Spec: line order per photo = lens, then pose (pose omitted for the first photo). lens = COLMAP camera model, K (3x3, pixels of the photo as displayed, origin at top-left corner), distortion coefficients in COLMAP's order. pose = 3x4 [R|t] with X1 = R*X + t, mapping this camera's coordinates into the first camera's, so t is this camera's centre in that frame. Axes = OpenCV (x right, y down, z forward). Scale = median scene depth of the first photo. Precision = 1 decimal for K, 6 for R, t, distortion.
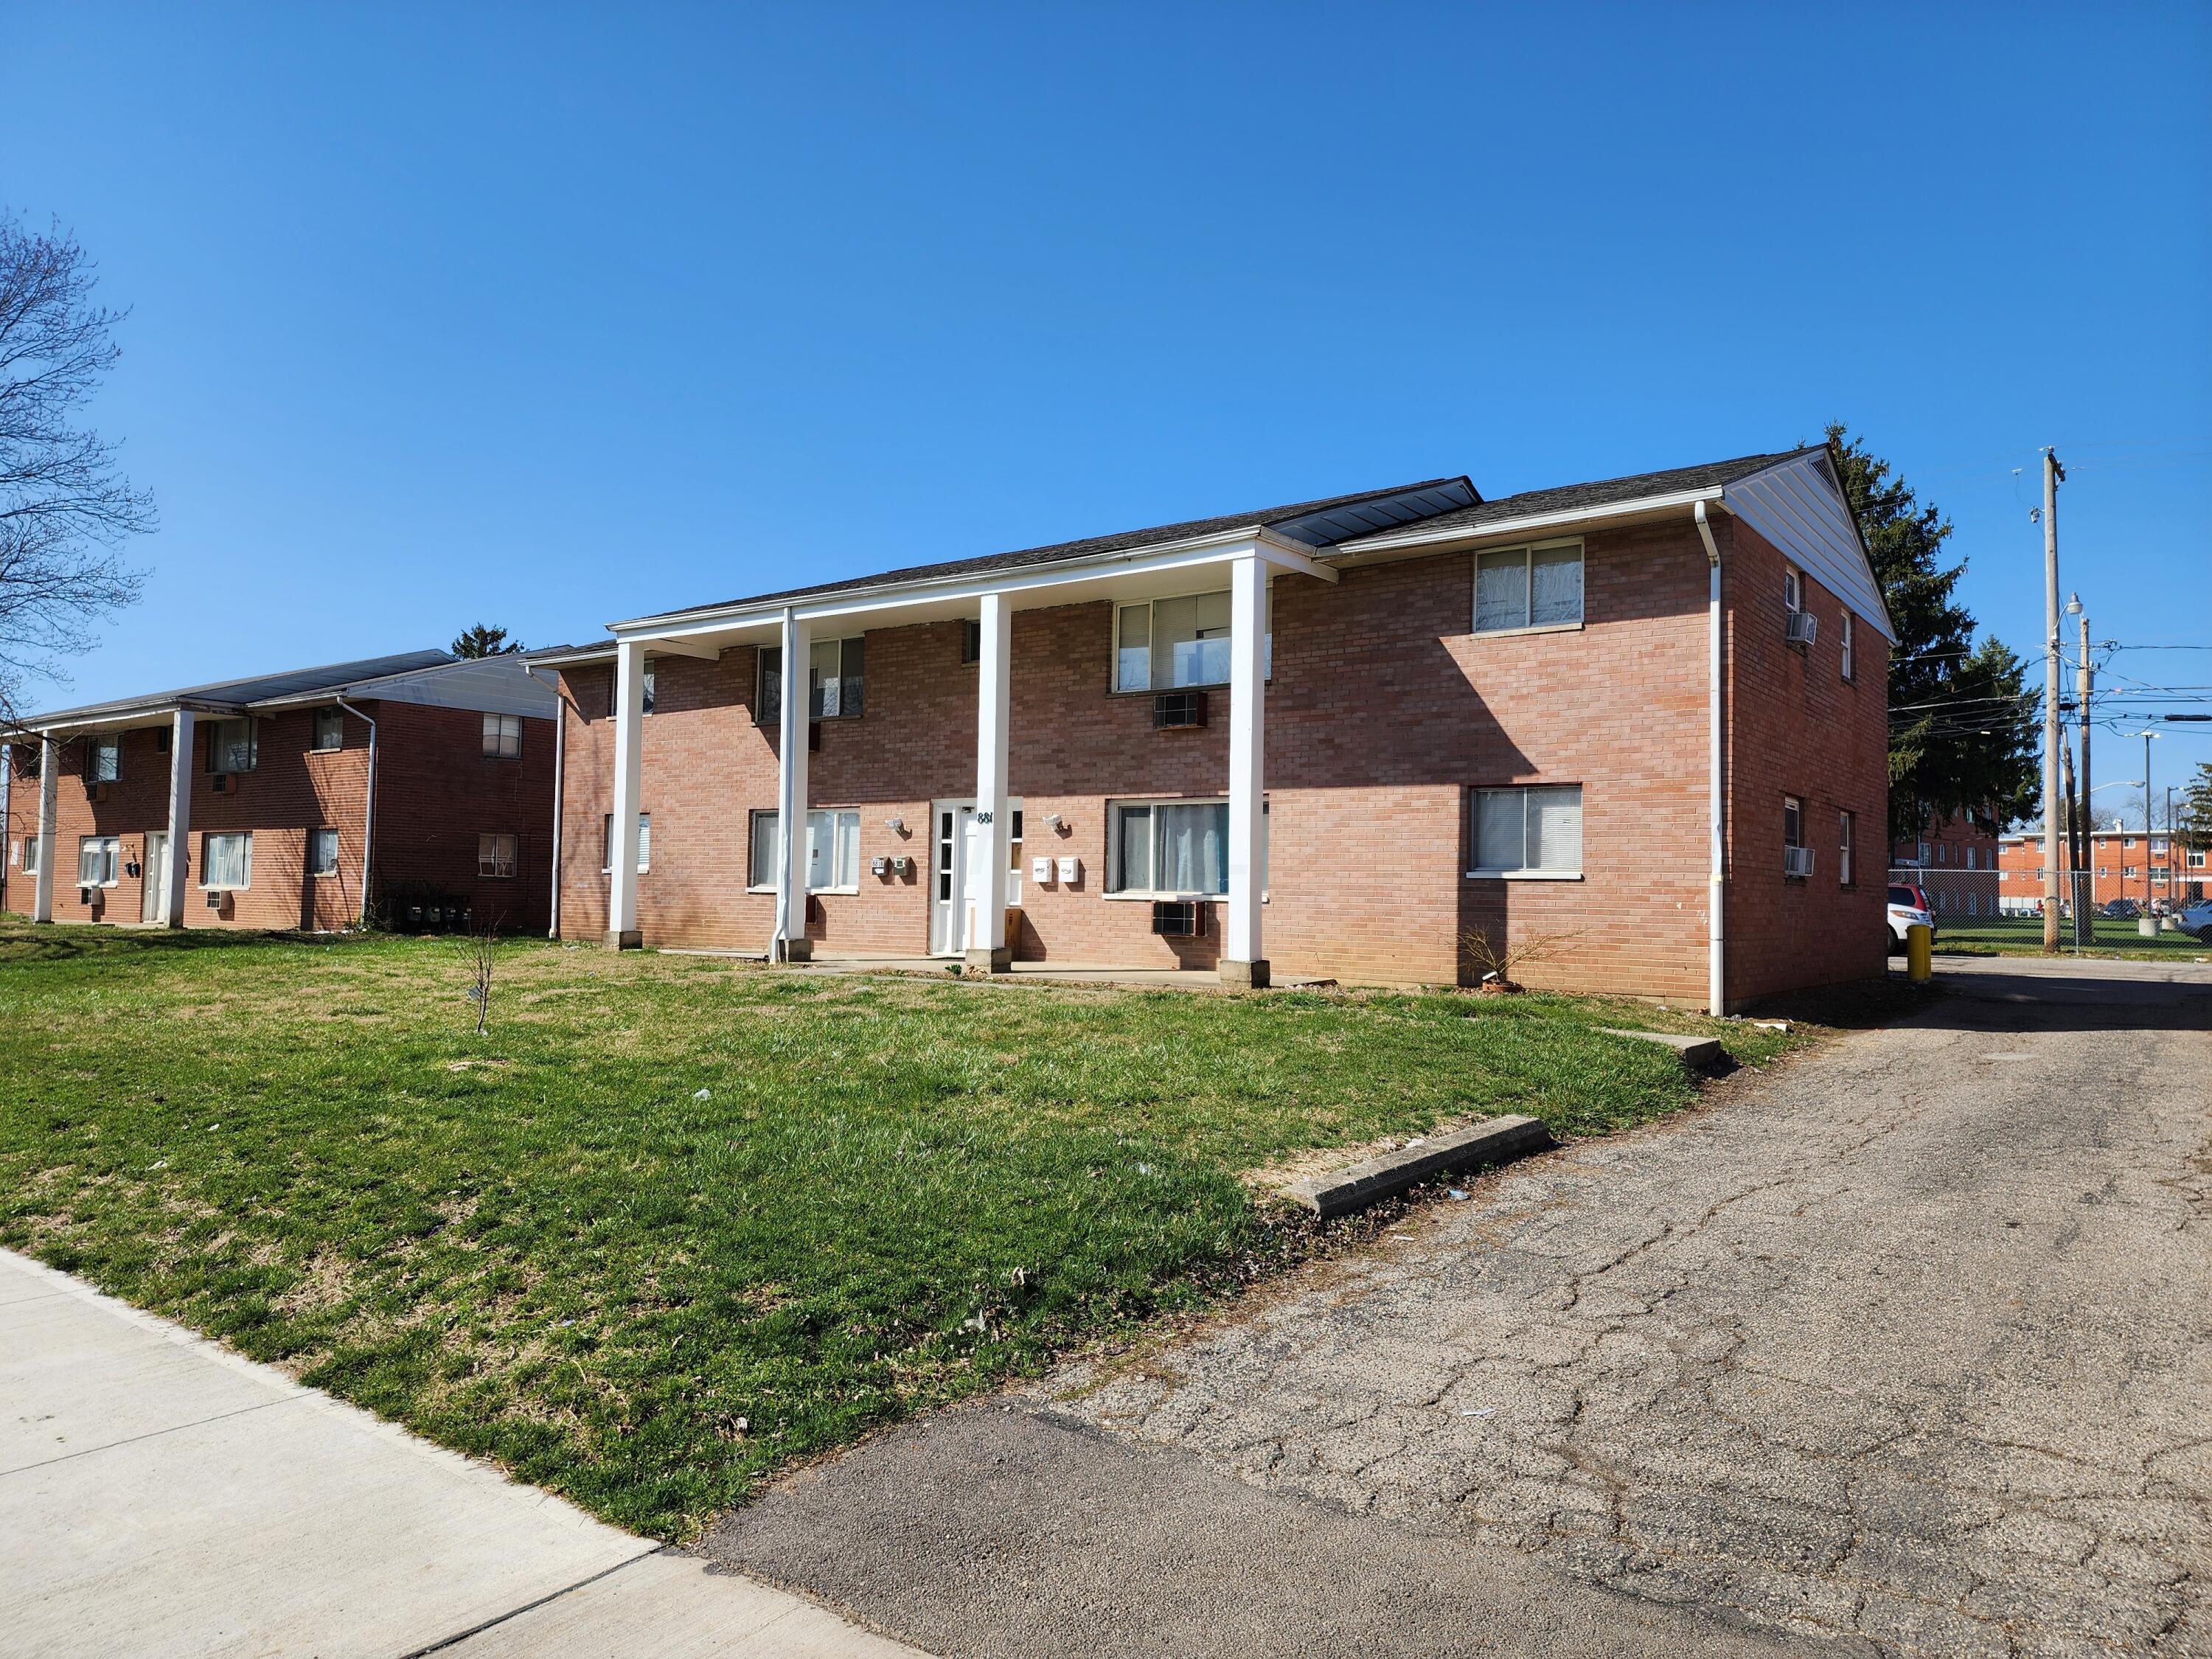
lens RADIAL K [[1460.0, 0, 1103.3], [0, 1460.0, 834.4], [0, 0, 1]] dist [0.080606, -0.074555]
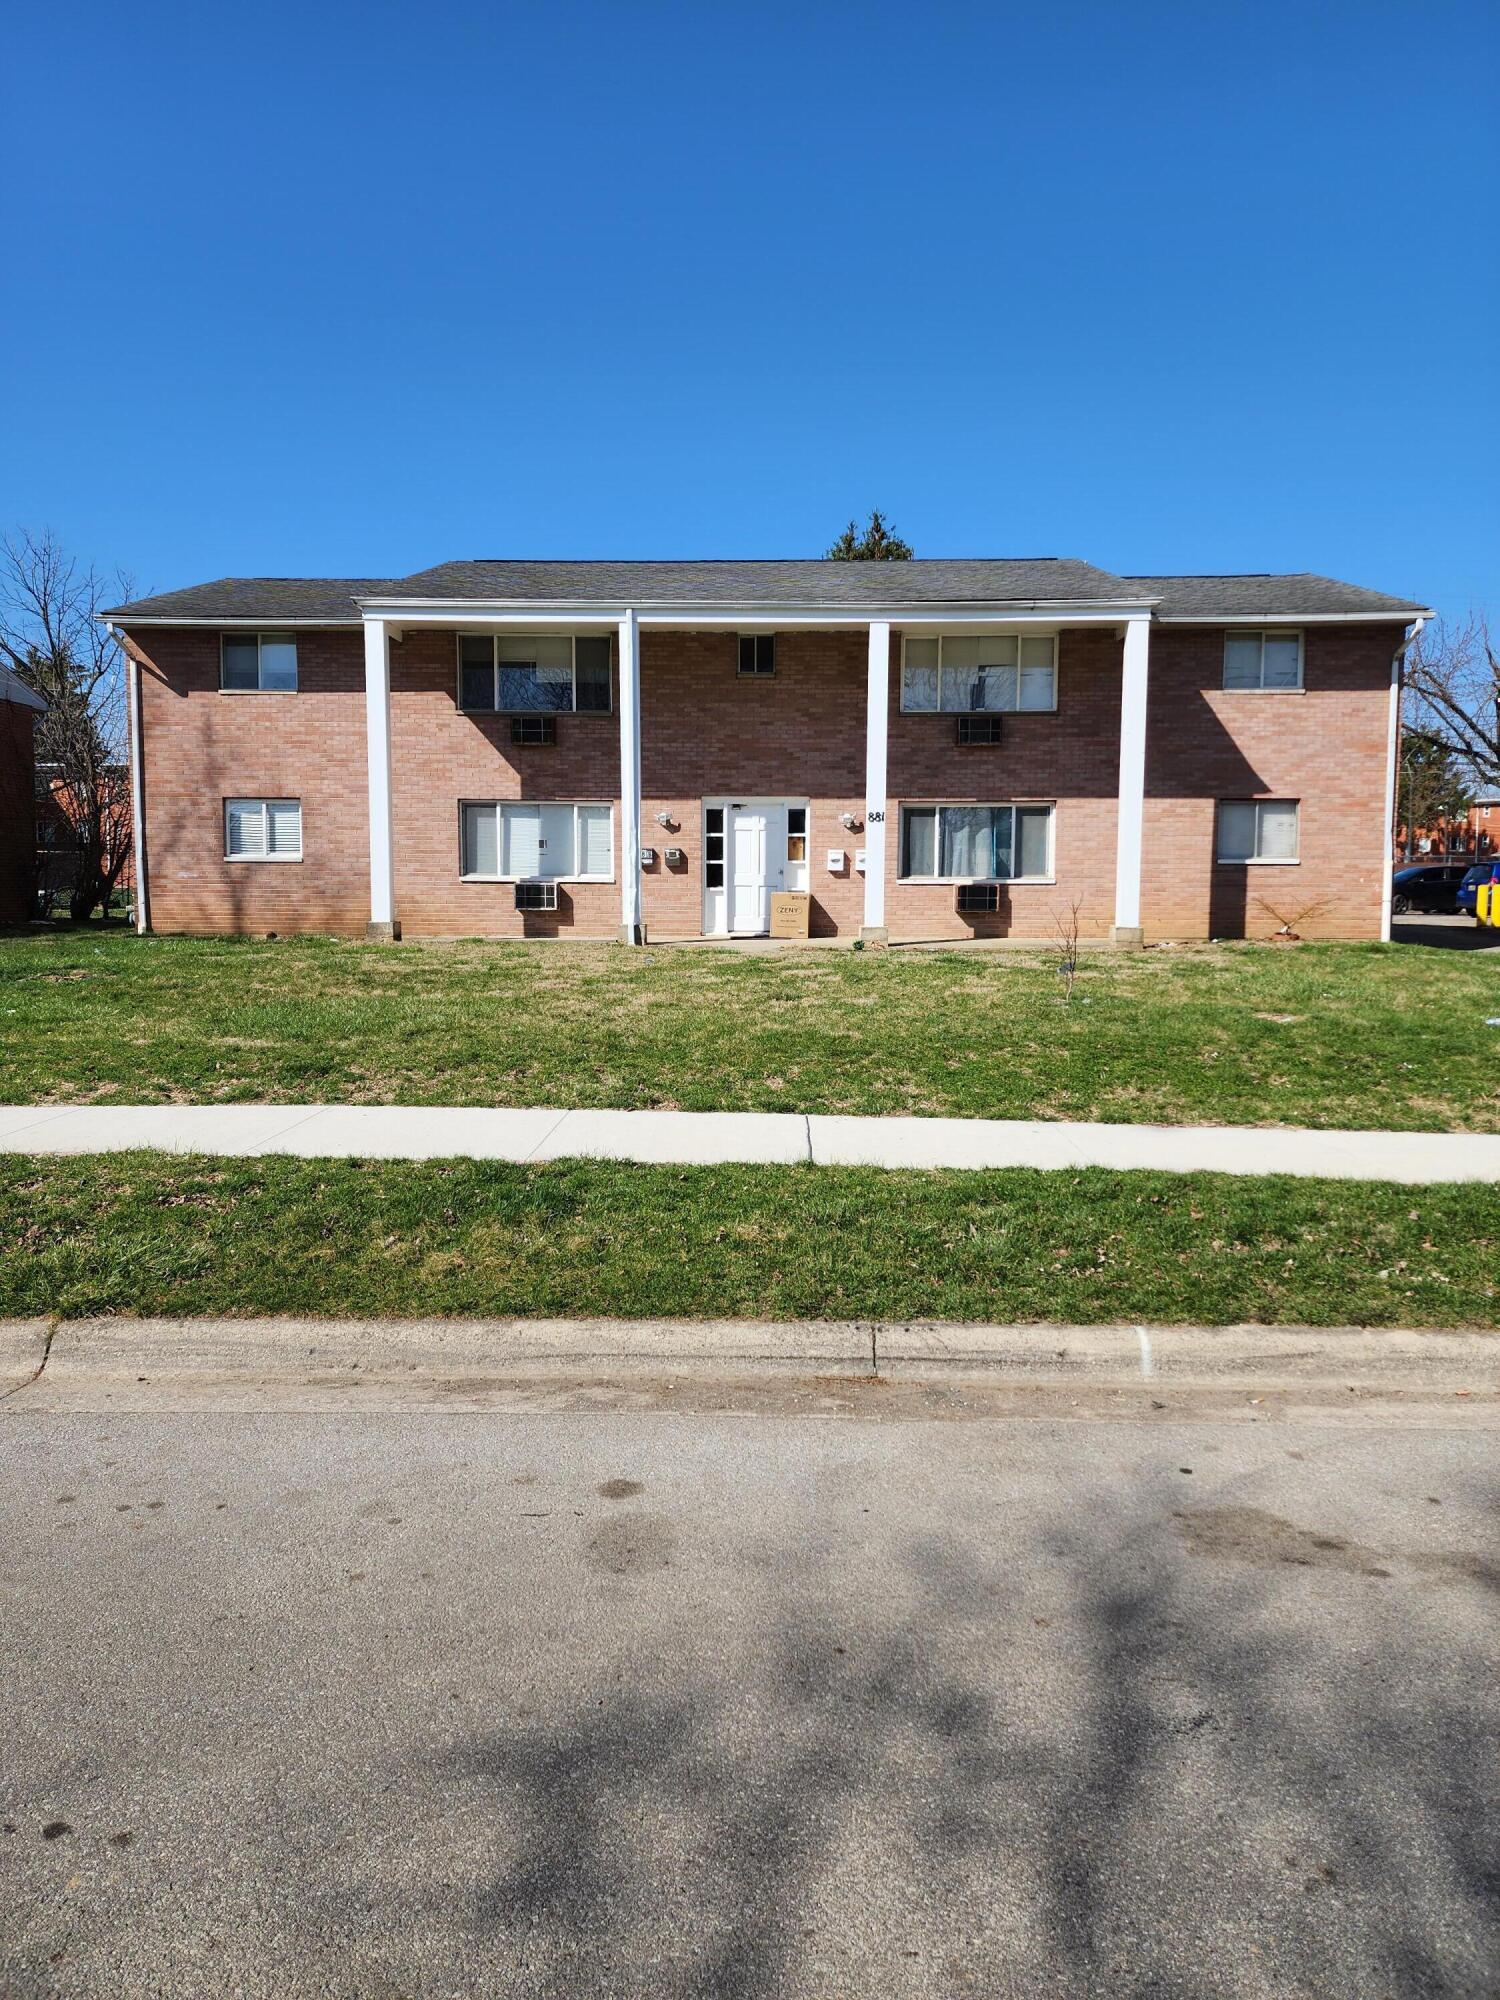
lens RADIAL K [[1304.8, 0, 750.0], [0, 1304.8, 1000.0], [0, 0, 1]] dist [0.057689, -0.065581]
pose [[0.818748, -0.055436, 0.571471, -0.917299], [-0.011933, 0.993470, 0.113469, 0.022864], [-0.574030, -0.099722, 0.812740, 0.217624]]
